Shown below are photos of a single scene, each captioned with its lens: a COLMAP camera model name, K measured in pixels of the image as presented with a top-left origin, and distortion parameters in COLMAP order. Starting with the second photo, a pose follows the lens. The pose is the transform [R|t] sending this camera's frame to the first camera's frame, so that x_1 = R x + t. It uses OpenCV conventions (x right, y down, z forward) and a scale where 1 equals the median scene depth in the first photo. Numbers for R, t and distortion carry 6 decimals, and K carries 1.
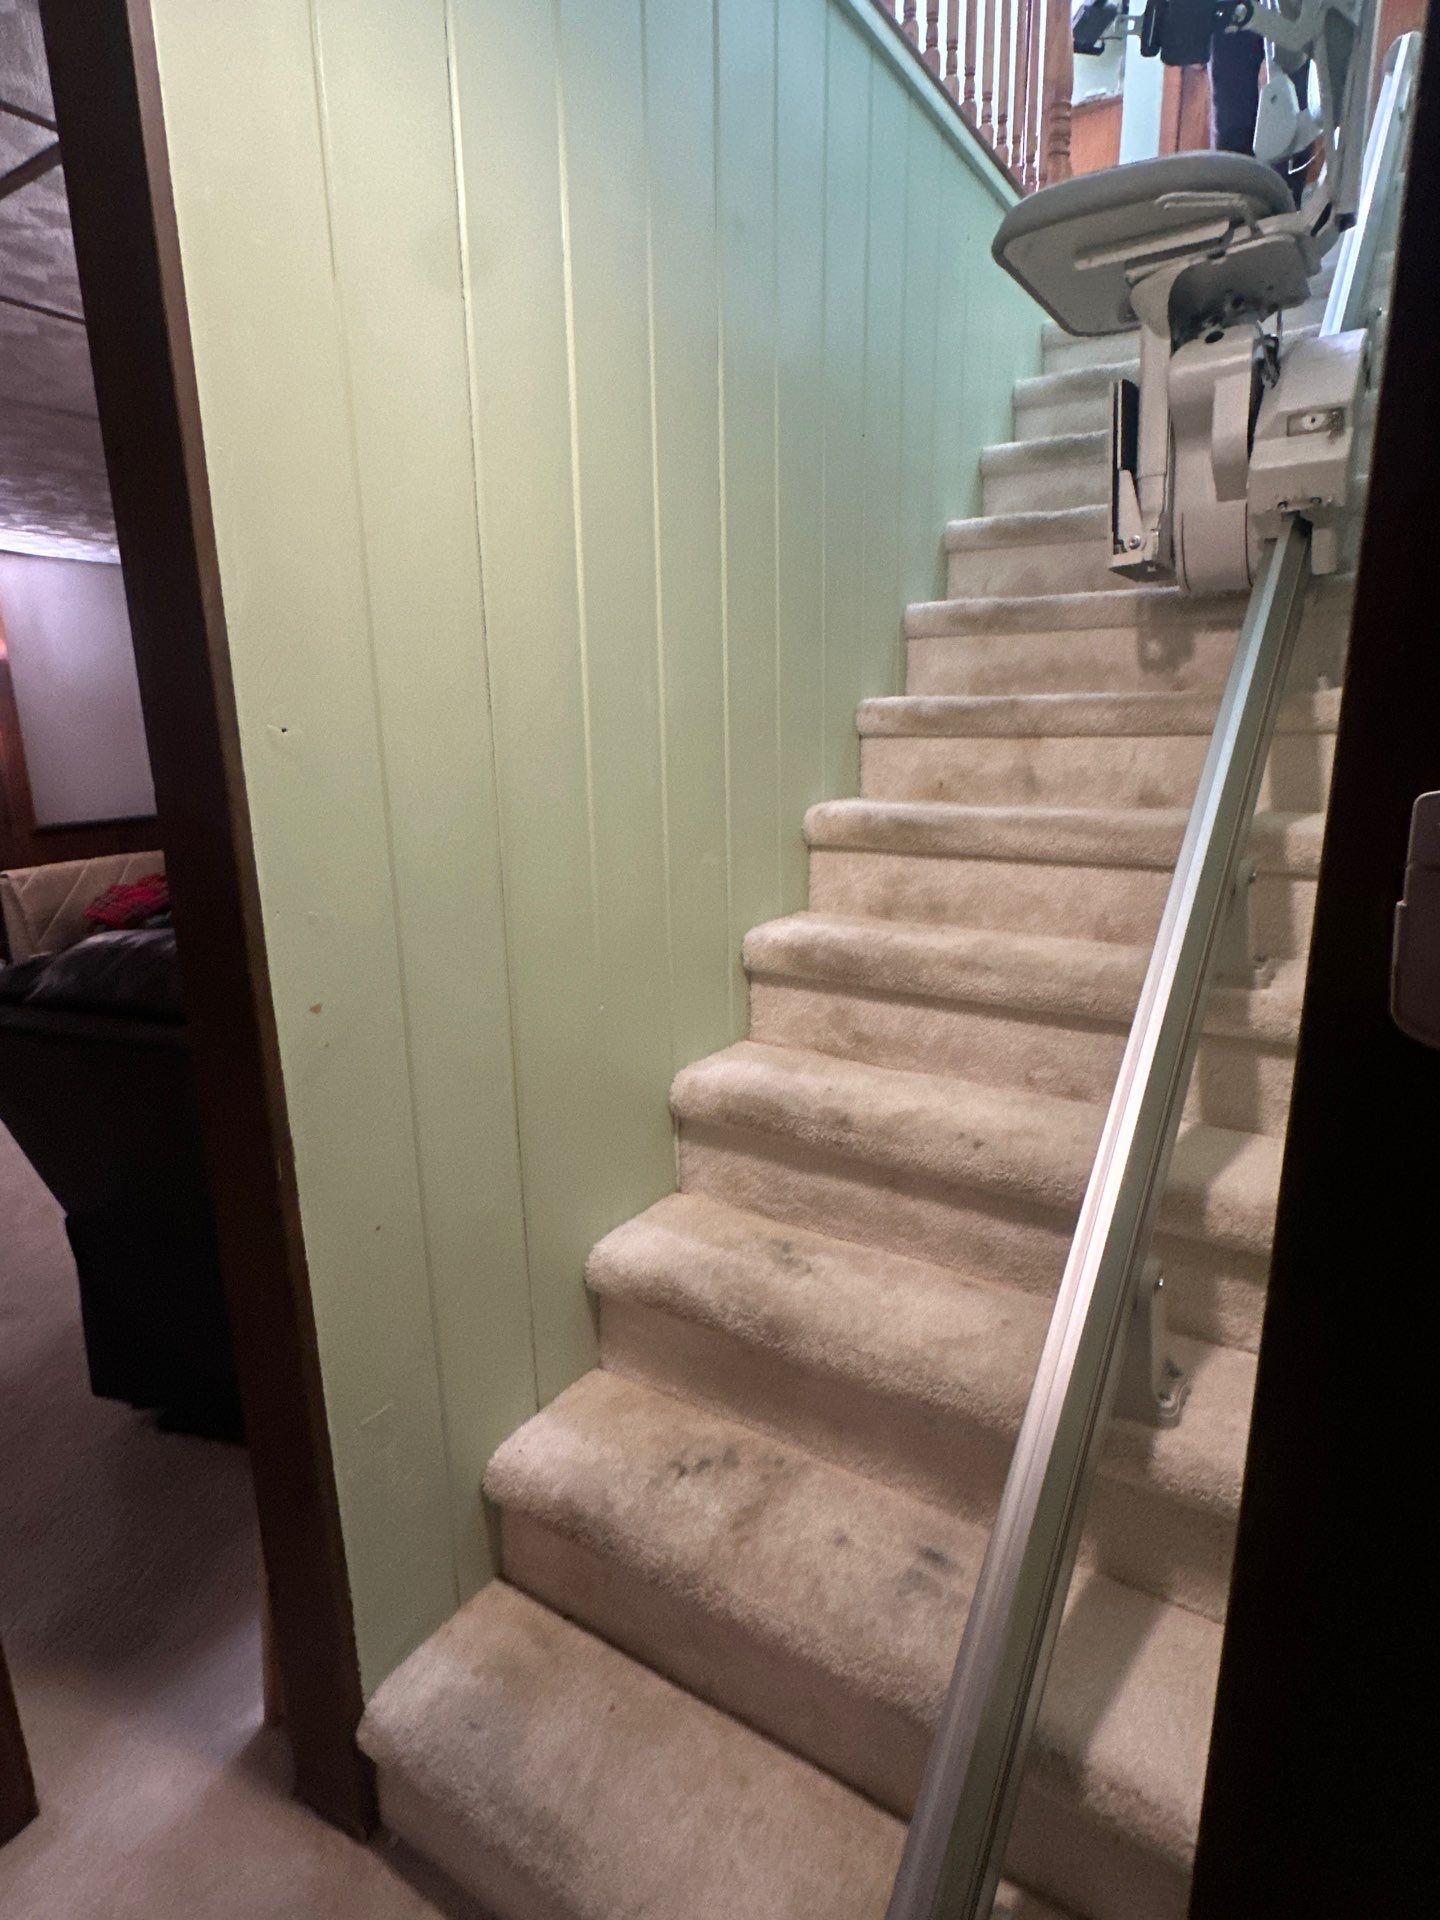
lens RADIAL K [[1041.3, 0, 720.0], [0, 1041.3, 960.0], [0, 0, 1]] dist [-0.007437, -0.002082]
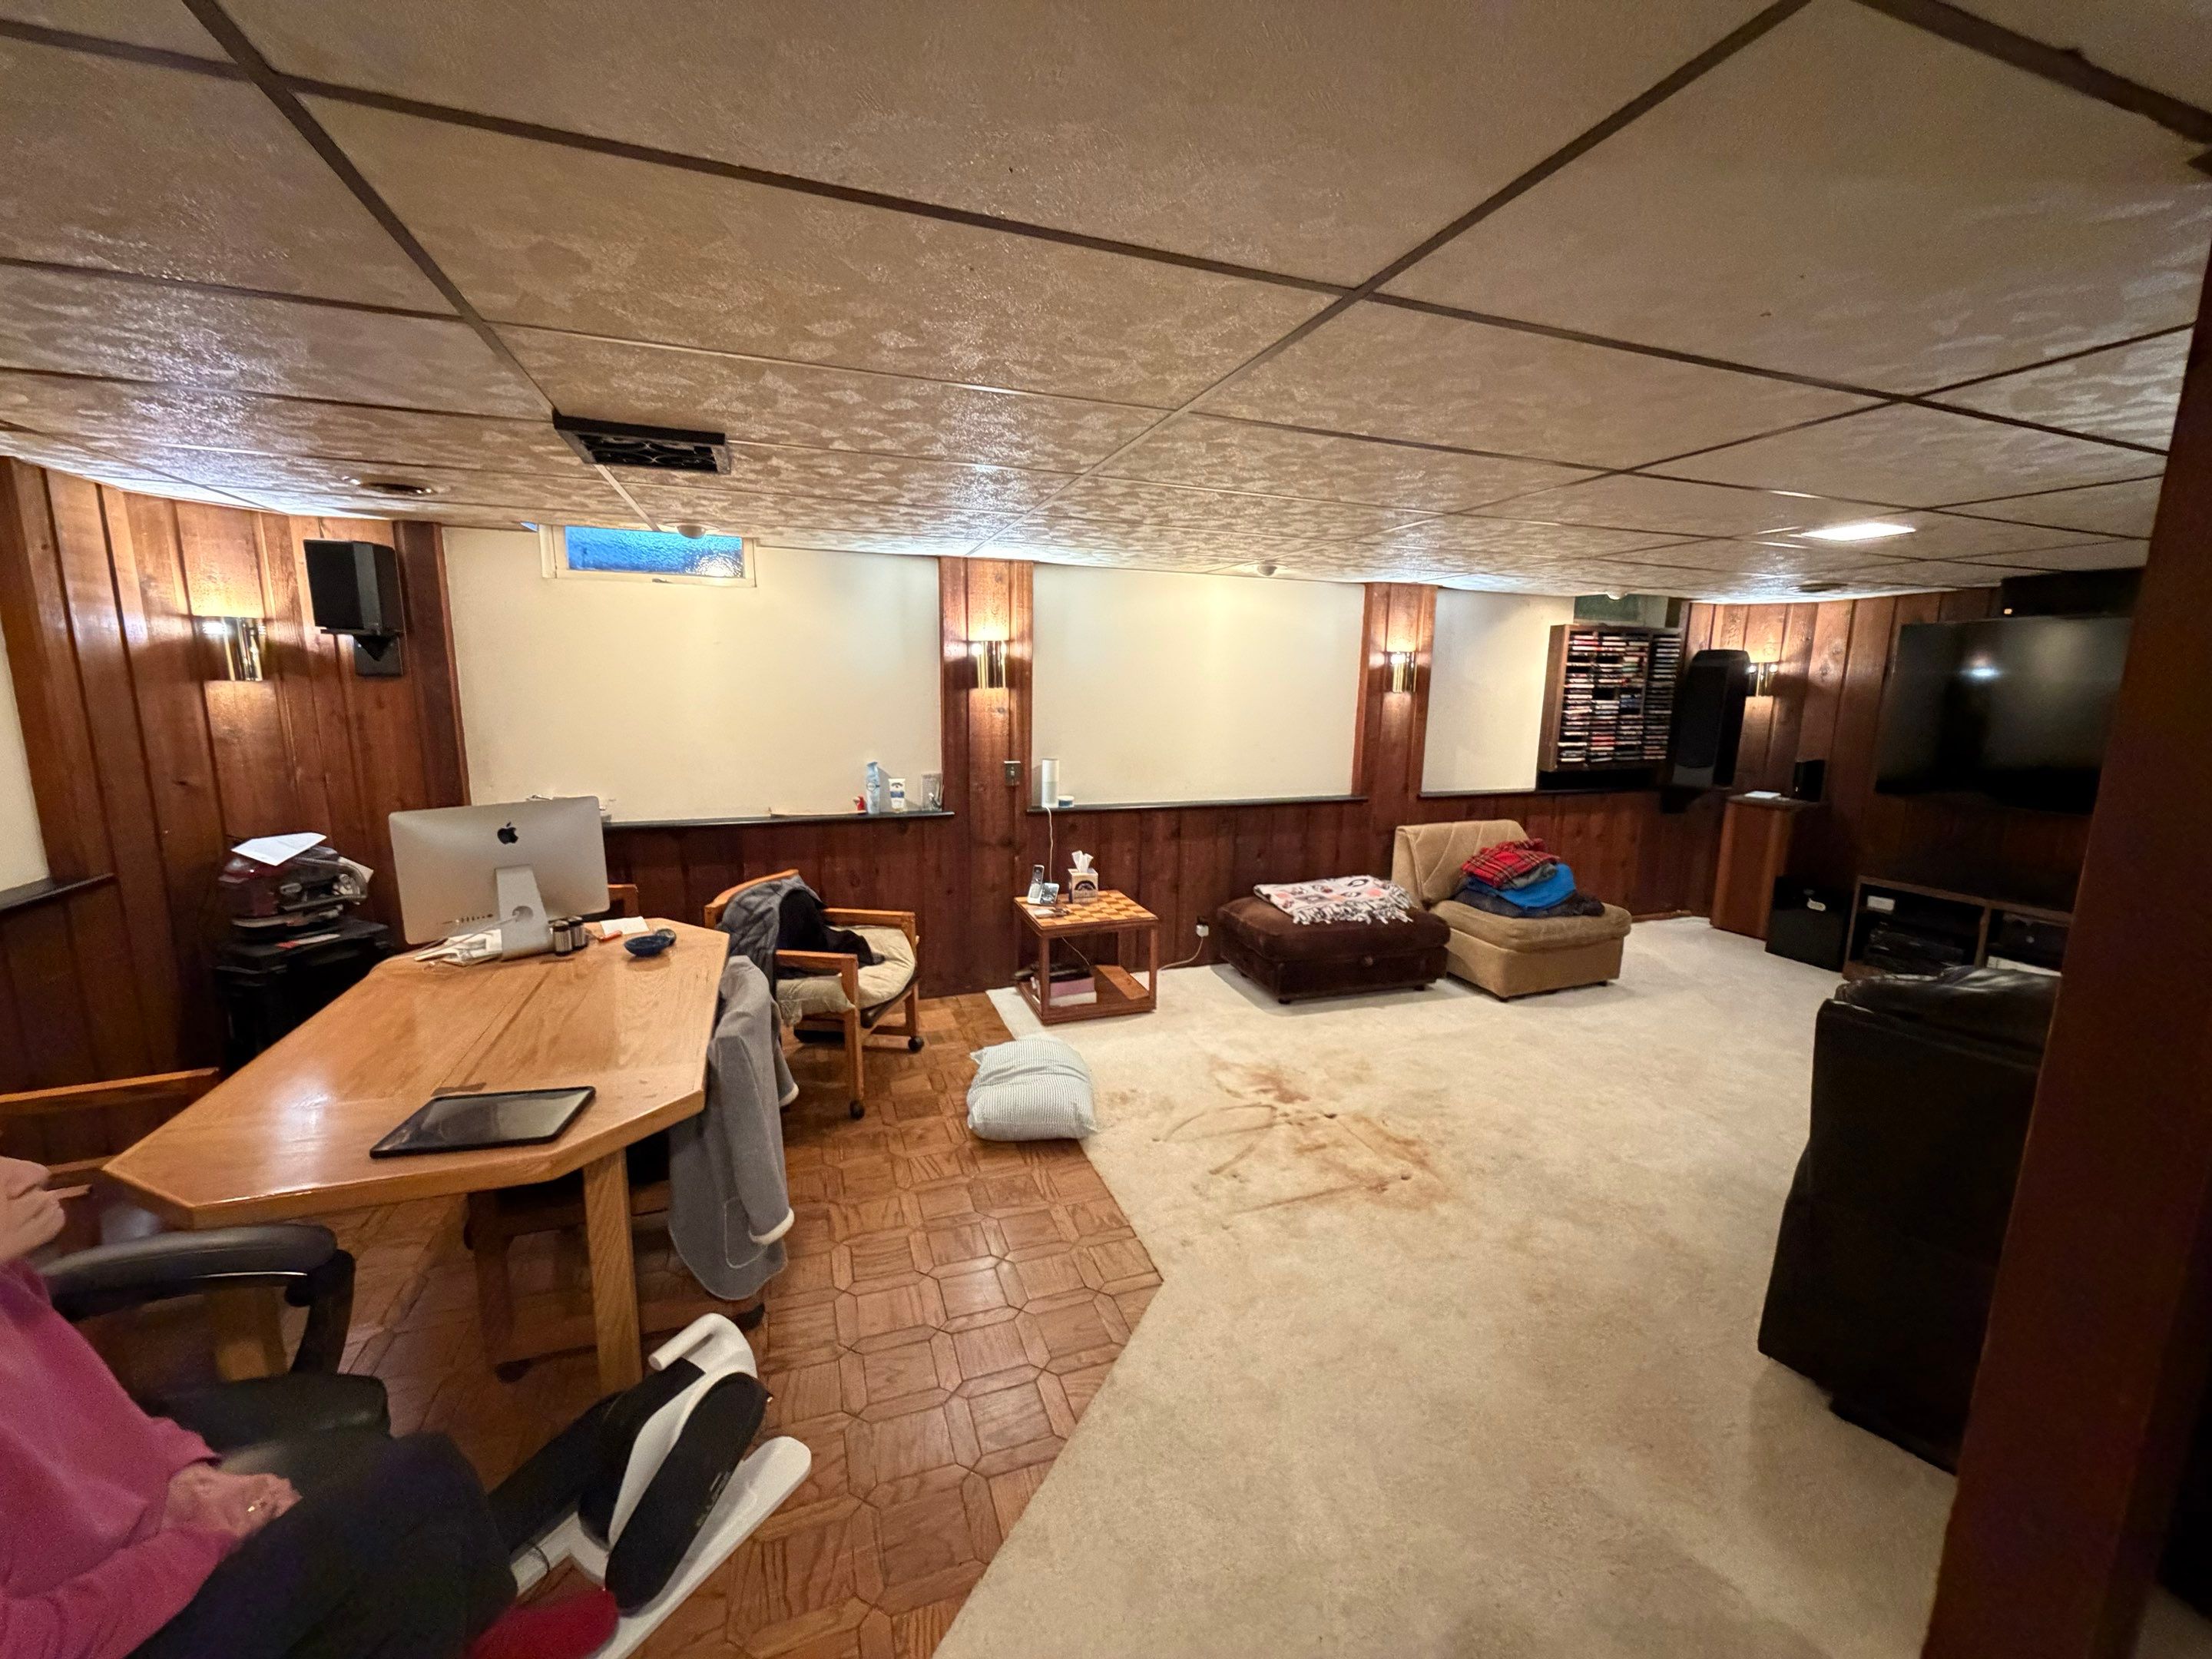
lens RADIAL K [[902.1, 0, 1111.9], [0, 902.1, 839.0], [0, 0, 1]] dist [-0.002651, -0.000249]
pose [[0.797507, 0.133318, -0.588395, -0.800993], [-0.169749, 0.985464, -0.006791, -0.000675], [0.578937, 0.105295, 0.808545, -0.300136]]
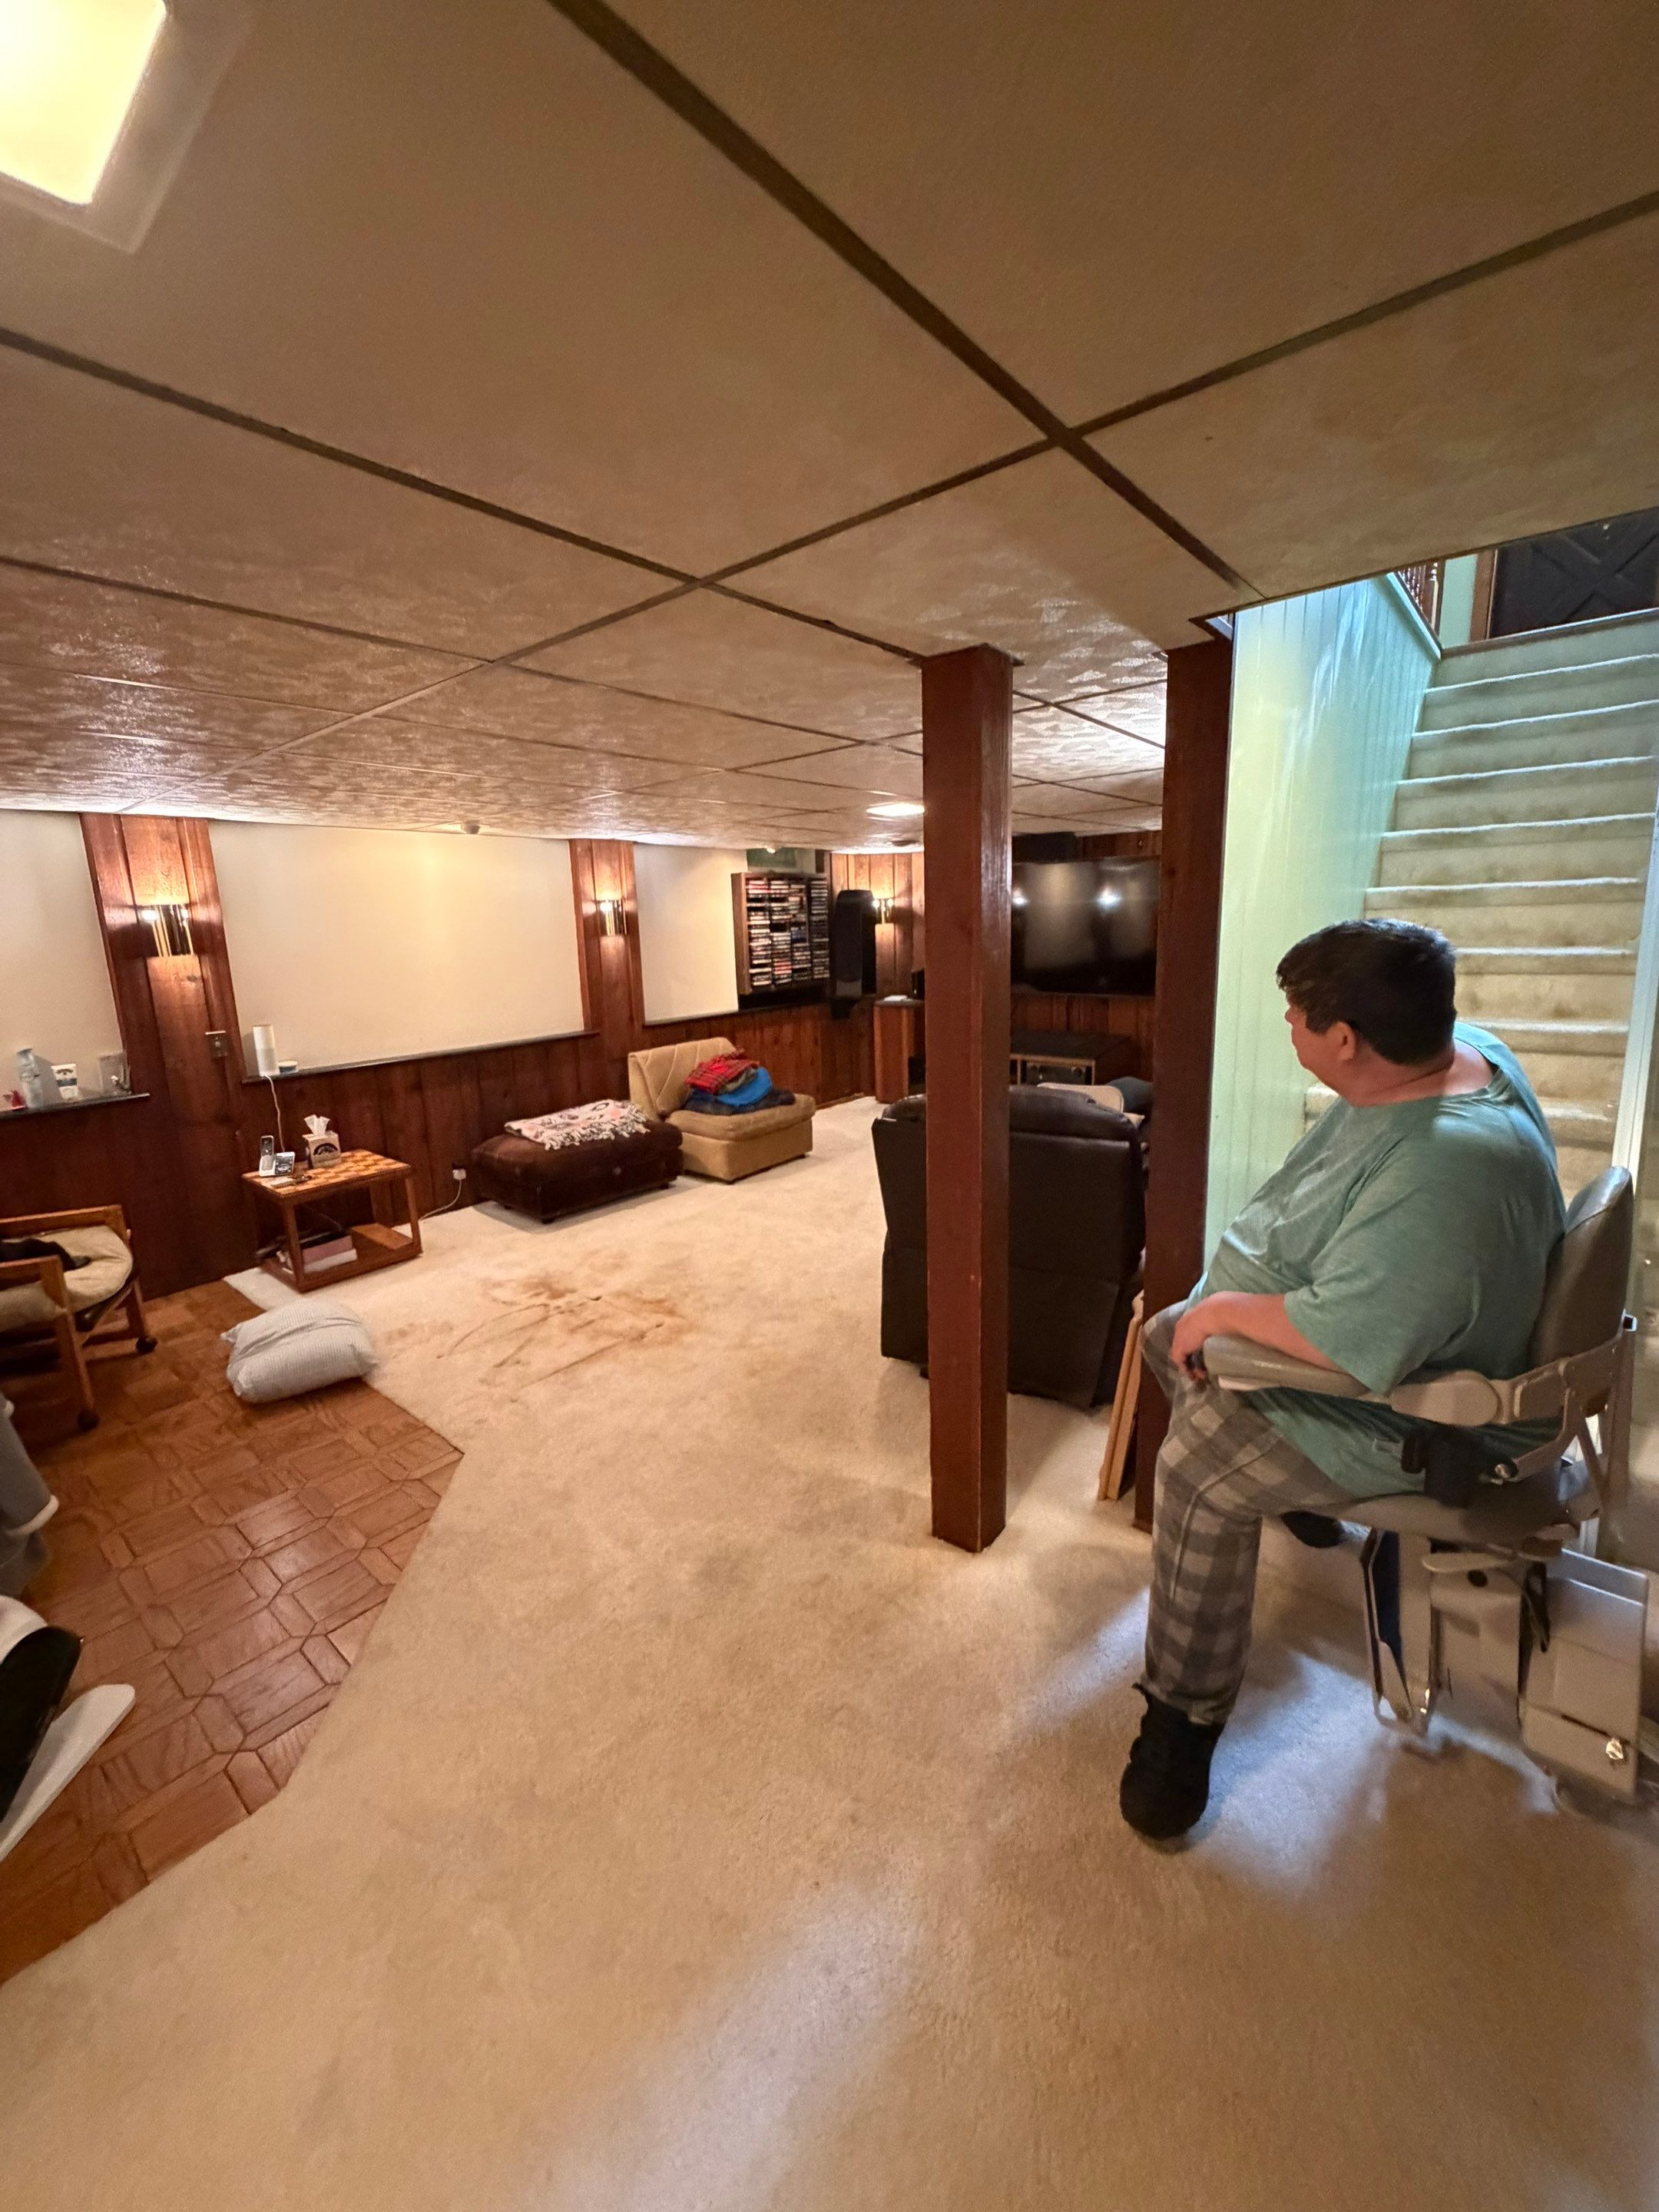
lens RADIAL K [[902.1, 0, 844.2], [0, 902.1, 1099.9], [0, 0, 1]] dist [-0.002651, -0.000249]
pose [[0.992798, 0.010037, -0.119377, -0.600582], [-0.014130, 0.999339, -0.033489, 0.052506], [0.118962, 0.034935, 0.992284, -0.606217]]
